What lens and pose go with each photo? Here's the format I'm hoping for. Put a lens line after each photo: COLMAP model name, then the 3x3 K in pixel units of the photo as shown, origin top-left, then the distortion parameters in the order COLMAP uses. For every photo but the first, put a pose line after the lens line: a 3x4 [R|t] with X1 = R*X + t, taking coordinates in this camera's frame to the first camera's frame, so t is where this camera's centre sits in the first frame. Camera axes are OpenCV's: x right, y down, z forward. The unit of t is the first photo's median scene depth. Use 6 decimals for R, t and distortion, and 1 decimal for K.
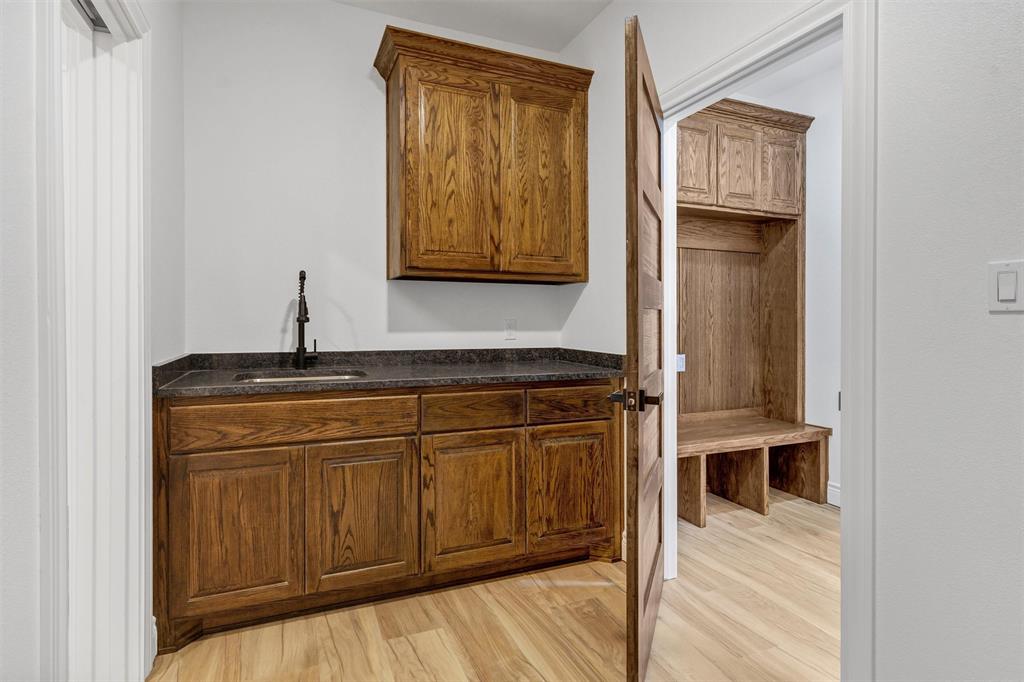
lens RADIAL K [[462.6, 0, 507.7], [0, 462.6, 320.5], [0, 0, 1]] dist [0.000345, 0.000071]
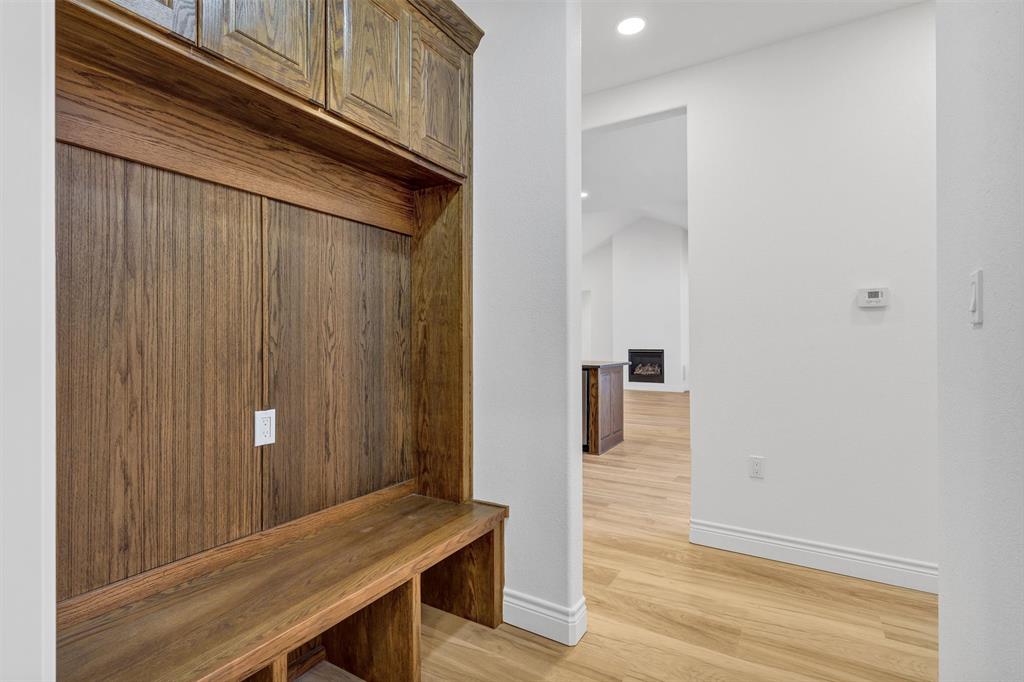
lens RADIAL K [[478.2, 0, 512.0], [0, 478.2, 341.0], [0, 0, 1]] dist [0.000052, 0.000090]
pose [[0.779712, -0.001099, 0.626137, 0.262093], [0.002901, 0.999994, -0.001858, 0.000581], [-0.626131, 0.003265, 0.779711, 0.436530]]
